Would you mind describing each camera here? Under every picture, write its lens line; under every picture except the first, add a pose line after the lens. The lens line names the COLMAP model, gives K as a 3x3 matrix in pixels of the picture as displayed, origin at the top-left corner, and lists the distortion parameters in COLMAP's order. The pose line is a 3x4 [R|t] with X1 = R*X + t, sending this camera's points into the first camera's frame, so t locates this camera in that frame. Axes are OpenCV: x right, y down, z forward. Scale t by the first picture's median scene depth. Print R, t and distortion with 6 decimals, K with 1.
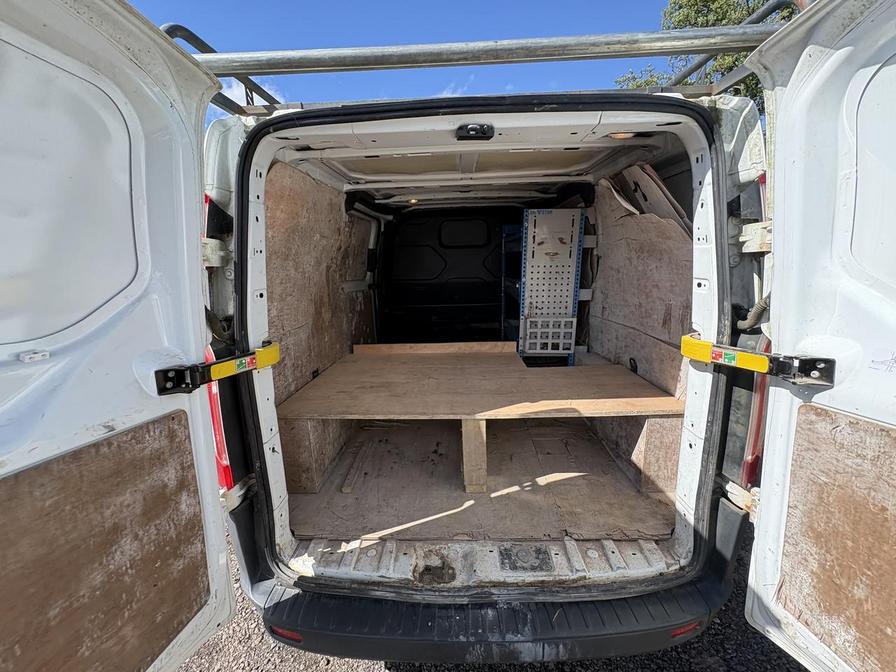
lens RADIAL K [[356.9, 0, 449.8], [0, 356.9, 335.2], [0, 0, 1]] dist [-0.001716, 0.001239]
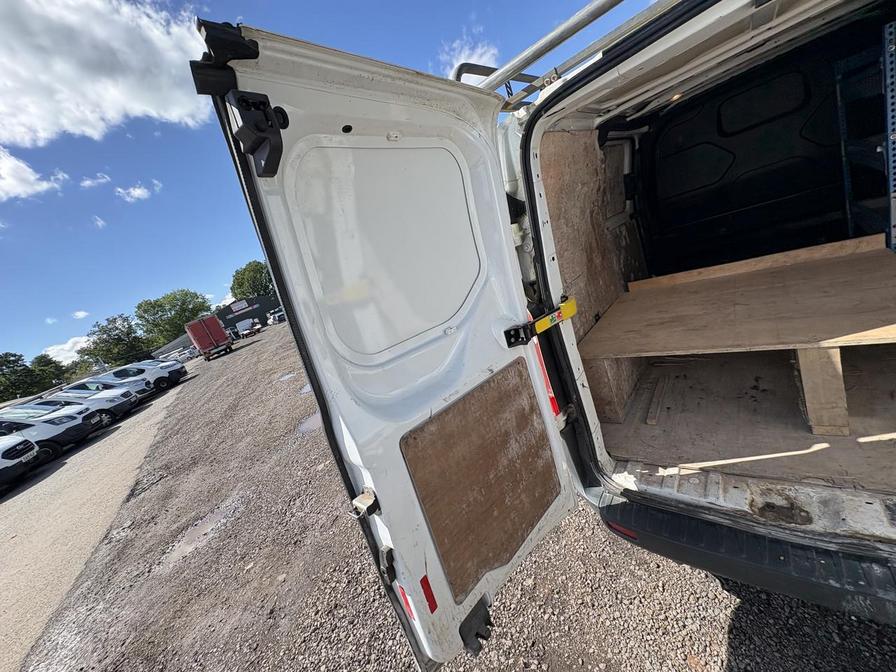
lens RADIAL K [[356.9, 0, 449.1], [0, 356.9, 334.5], [0, 0, 1]] dist [-0.001716, 0.001239]
pose [[0.759236, -0.096458, -0.643627, -0.053381], [0.199515, 0.975835, 0.089106, -0.039581], [0.619479, -0.196066, 0.760134, -0.150991]]
